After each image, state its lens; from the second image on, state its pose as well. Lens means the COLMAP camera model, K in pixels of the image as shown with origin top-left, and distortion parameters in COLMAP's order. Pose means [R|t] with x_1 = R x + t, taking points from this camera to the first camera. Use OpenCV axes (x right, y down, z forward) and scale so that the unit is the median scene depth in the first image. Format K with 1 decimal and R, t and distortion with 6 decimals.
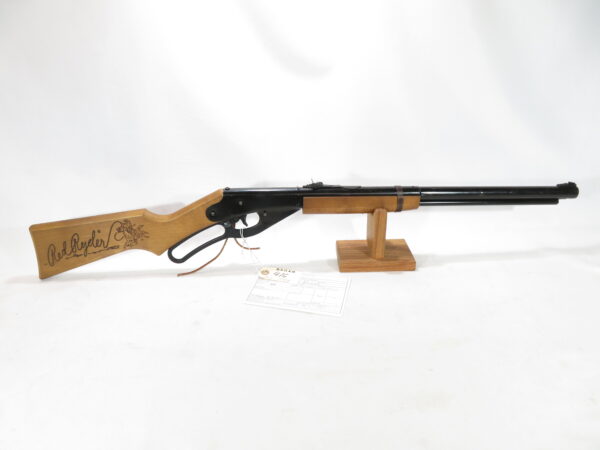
lens RADIAL K [[437.8, 0, 300.0], [0, 437.8, 225.0], [0, 0, 1]] dist [-0.005184, -0.003504]
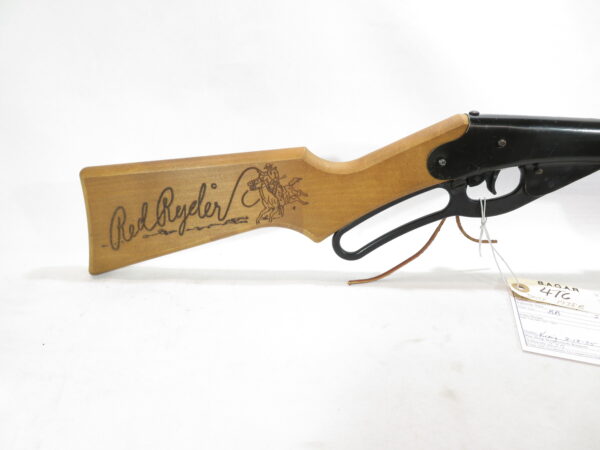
lens RADIAL K [[437.8, 0, 300.0], [0, 437.8, 225.0], [0, 0, 1]] dist [-0.005184, -0.003504]
pose [[0.997460, 0.053104, -0.047467, -0.324982], [-0.055278, 0.997424, -0.045722, 0.075274], [0.044917, 0.048230, 0.997826, 0.488648]]
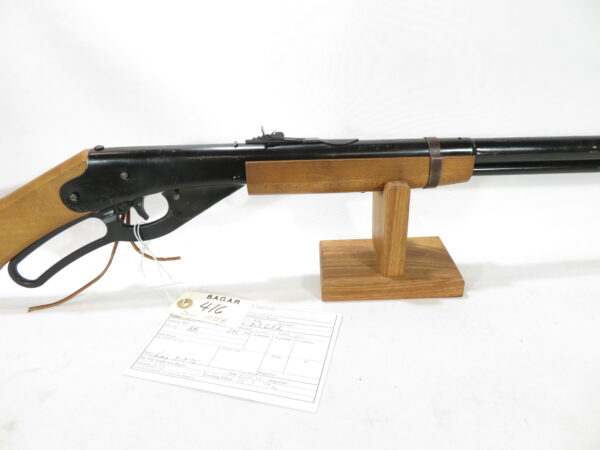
lens RADIAL K [[437.8, 0, 300.0], [0, 437.8, 225.0], [0, 0, 1]] dist [-0.005184, -0.003504]
pose [[0.999220, -0.014718, -0.036645, 0.087571], [0.016251, 0.998990, 0.041903, -0.010063], [0.035991, -0.042466, 0.998449, 0.476921]]
